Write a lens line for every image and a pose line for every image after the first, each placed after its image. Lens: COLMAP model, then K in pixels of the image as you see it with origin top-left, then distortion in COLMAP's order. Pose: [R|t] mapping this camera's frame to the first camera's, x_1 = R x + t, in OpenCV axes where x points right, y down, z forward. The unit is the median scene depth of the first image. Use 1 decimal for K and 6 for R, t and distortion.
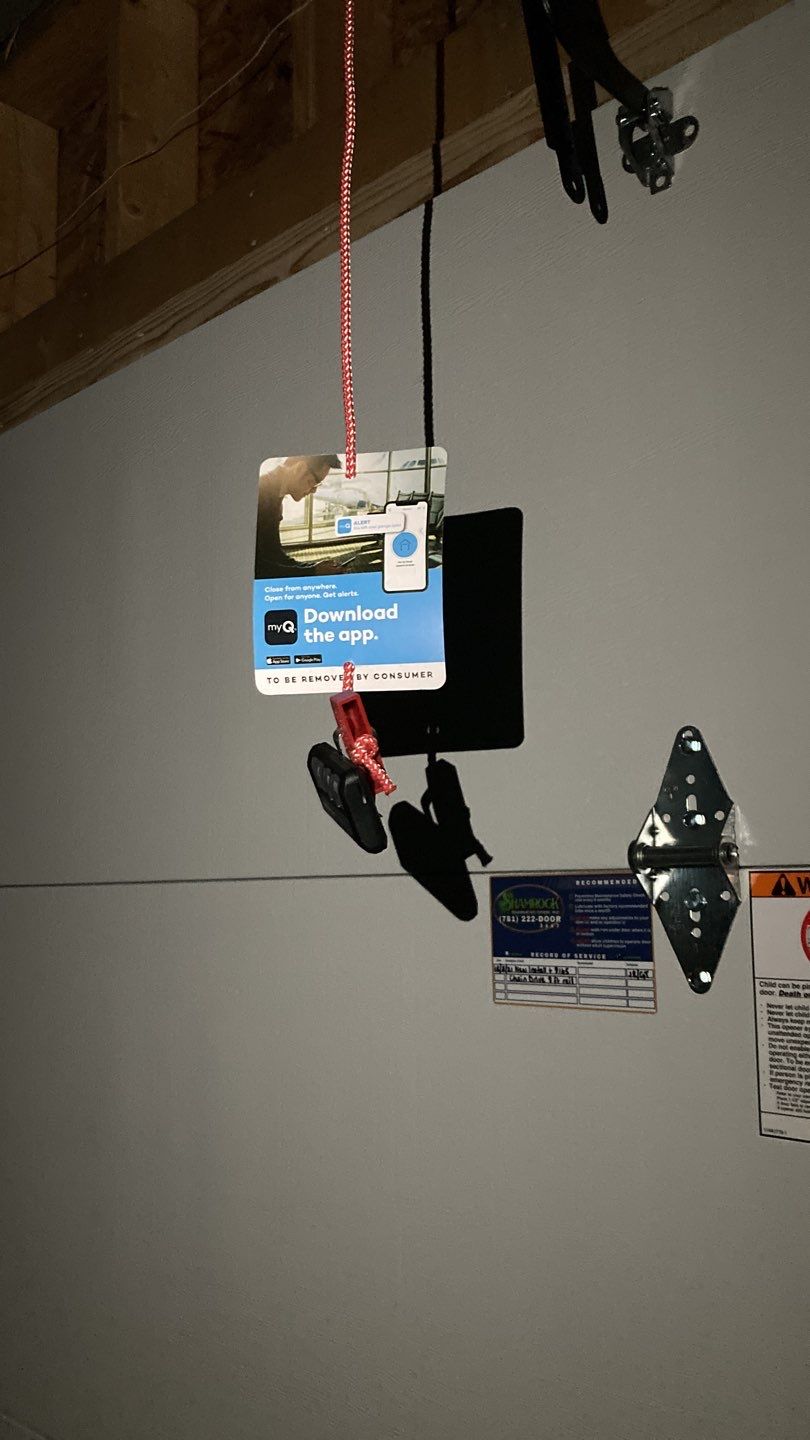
lens RADIAL K [[1010.6, 0, 405.0], [0, 1010.6, 720.0], [0, 0, 1]] dist [-0.001030, -0.000143]
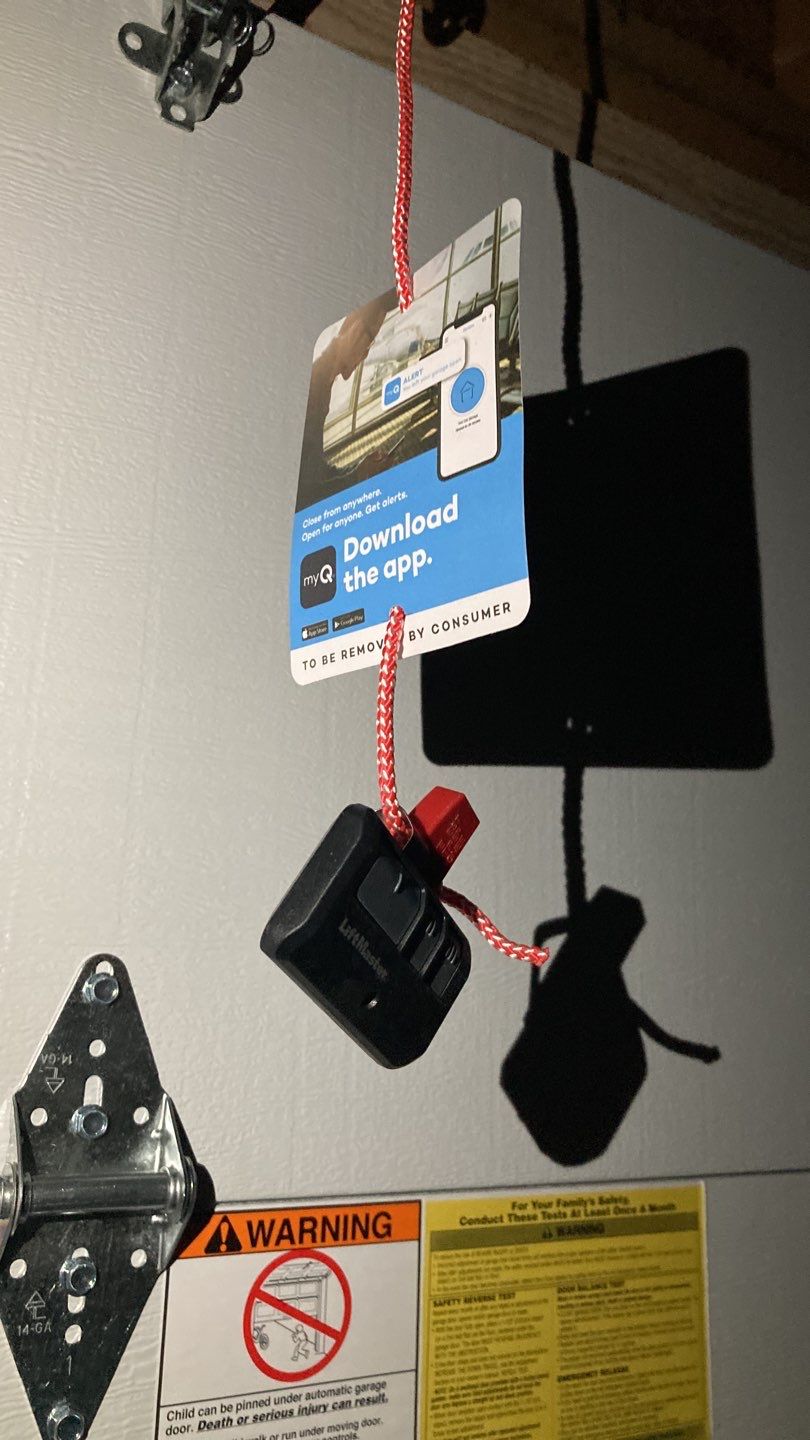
lens RADIAL K [[1166.4, 0, 405.0], [0, 1166.4, 720.0], [0, 0, 1]] dist [0.075671, 0.002221]
pose [[0.934251, -0.080561, -0.347398, 0.174939], [0.052606, 0.994625, -0.089182, 0.063760], [0.352715, 0.065043, 0.933467, 0.380361]]
